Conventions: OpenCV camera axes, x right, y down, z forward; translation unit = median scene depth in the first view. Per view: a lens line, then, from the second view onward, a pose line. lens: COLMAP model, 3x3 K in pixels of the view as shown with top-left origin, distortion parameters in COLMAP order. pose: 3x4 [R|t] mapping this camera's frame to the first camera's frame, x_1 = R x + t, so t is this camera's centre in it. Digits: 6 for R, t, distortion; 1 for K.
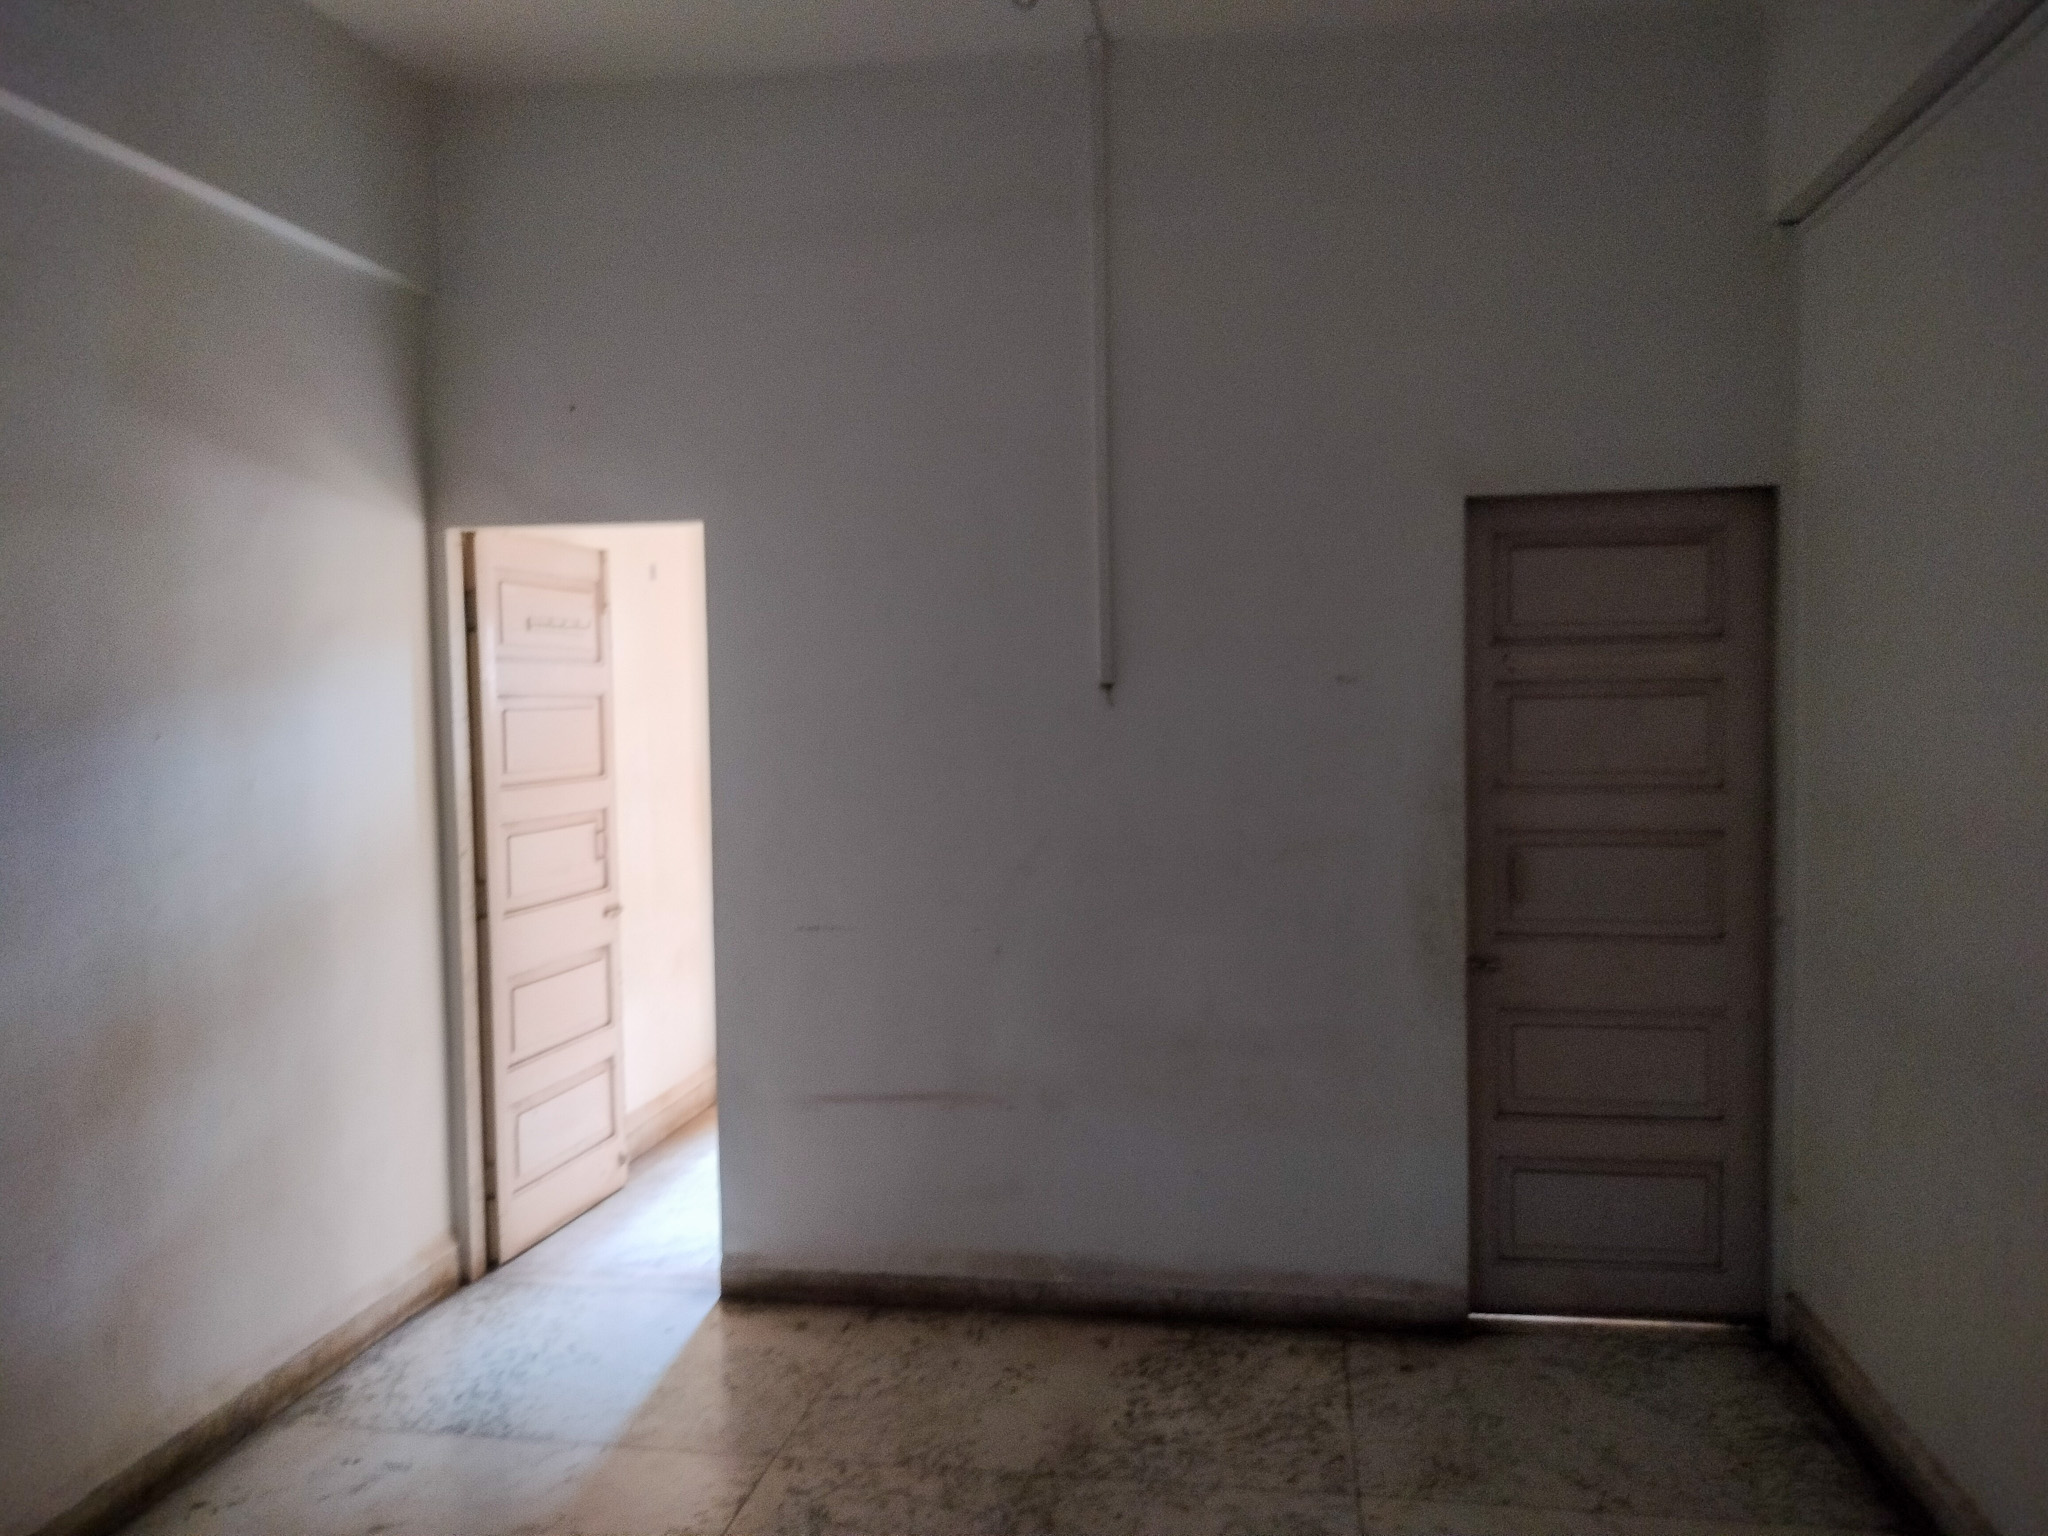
lens RADIAL K [[1561.5, 0, 1024.0], [0, 1561.5, 768.0], [0, 0, 1]] dist [-0.001981, -0.031179]
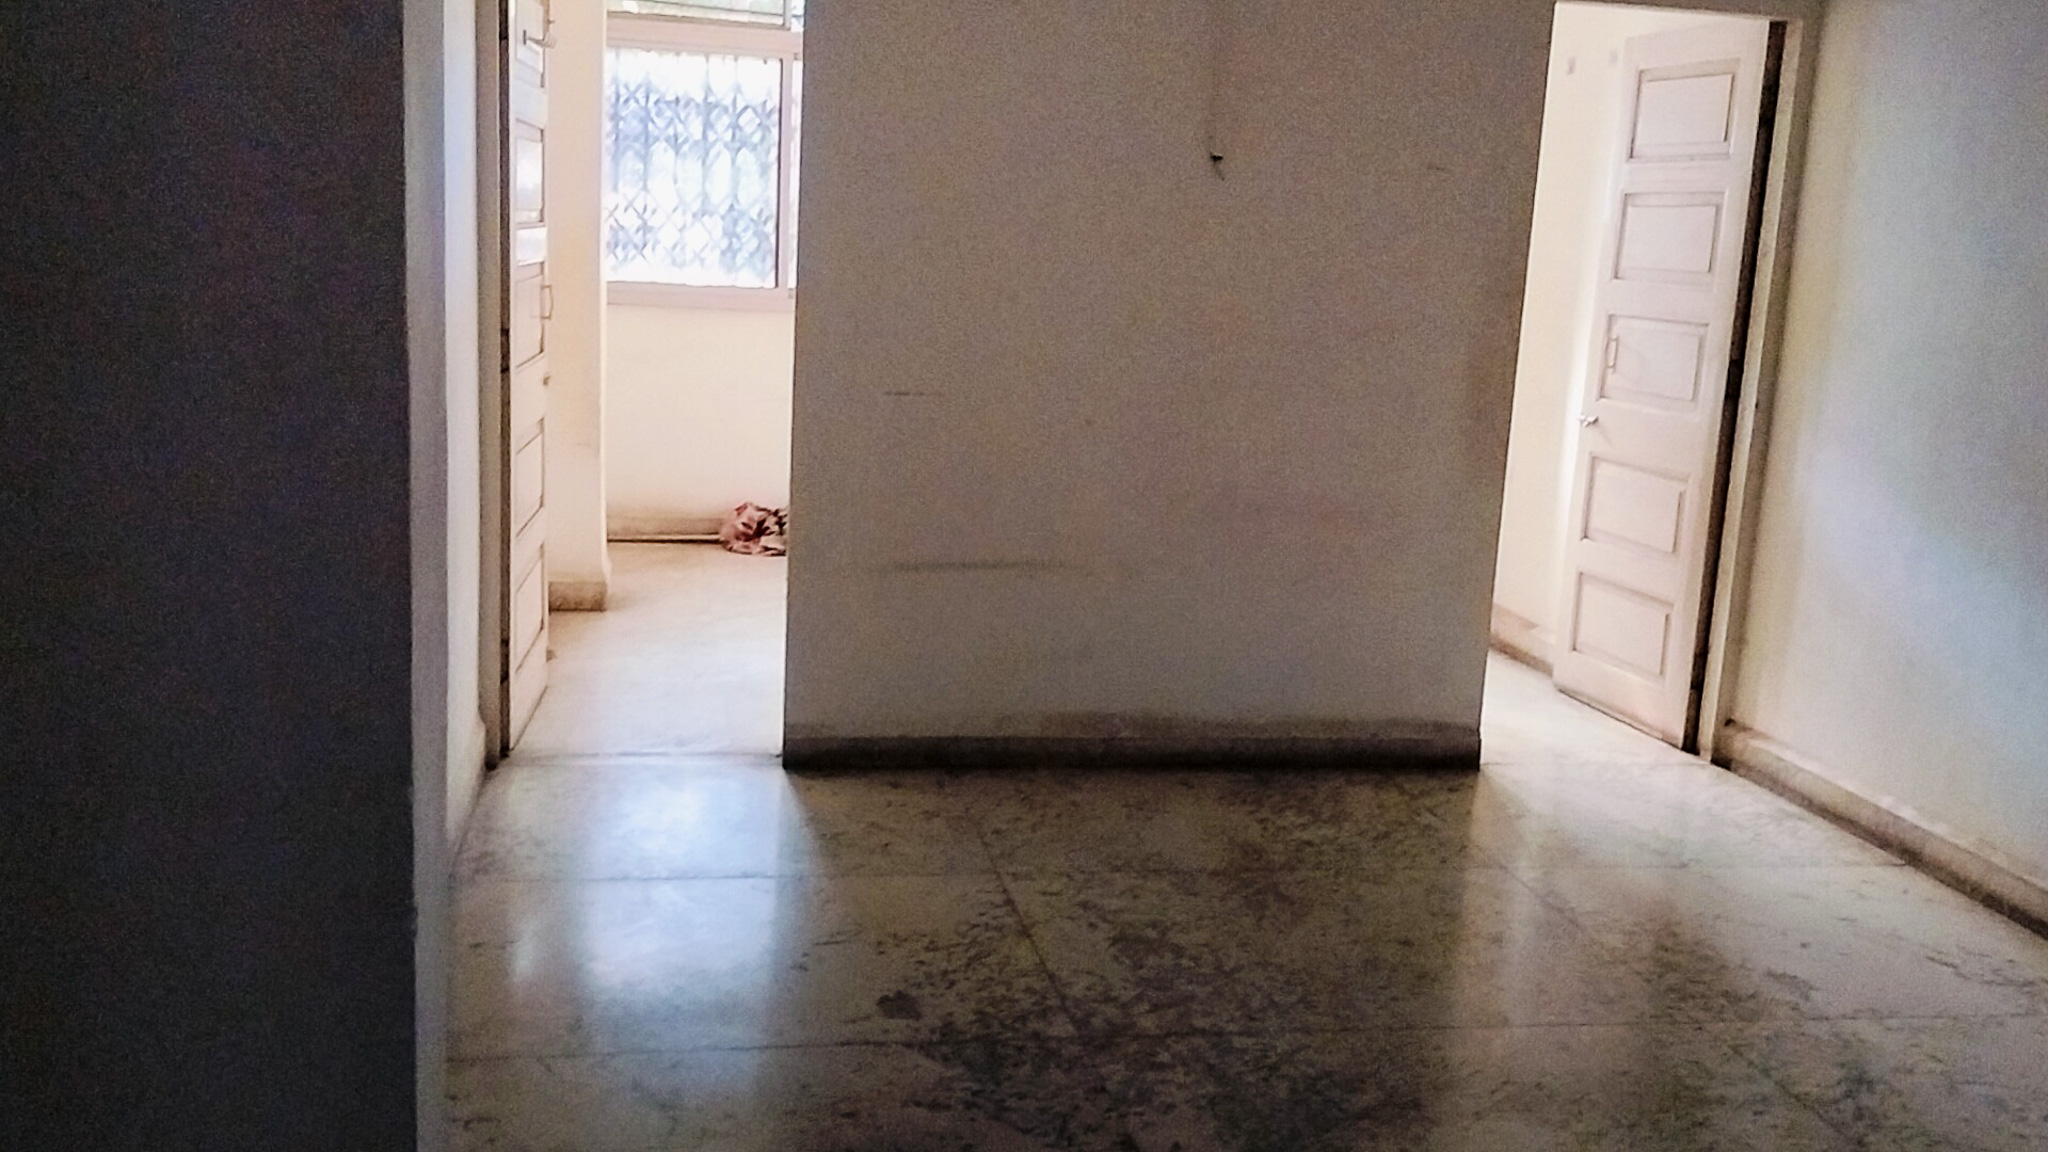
lens RADIAL K [[1861.7, 0, 1024.0], [0, 1861.7, 576.0], [0, 0, 1]] dist [0.012029, 0.006993]
pose [[0.939960, 0.000329, 0.341285, -0.495681], [-0.049066, 0.989741, 0.134182, 0.060971], [-0.337739, -0.142871, 0.930333, -0.134232]]
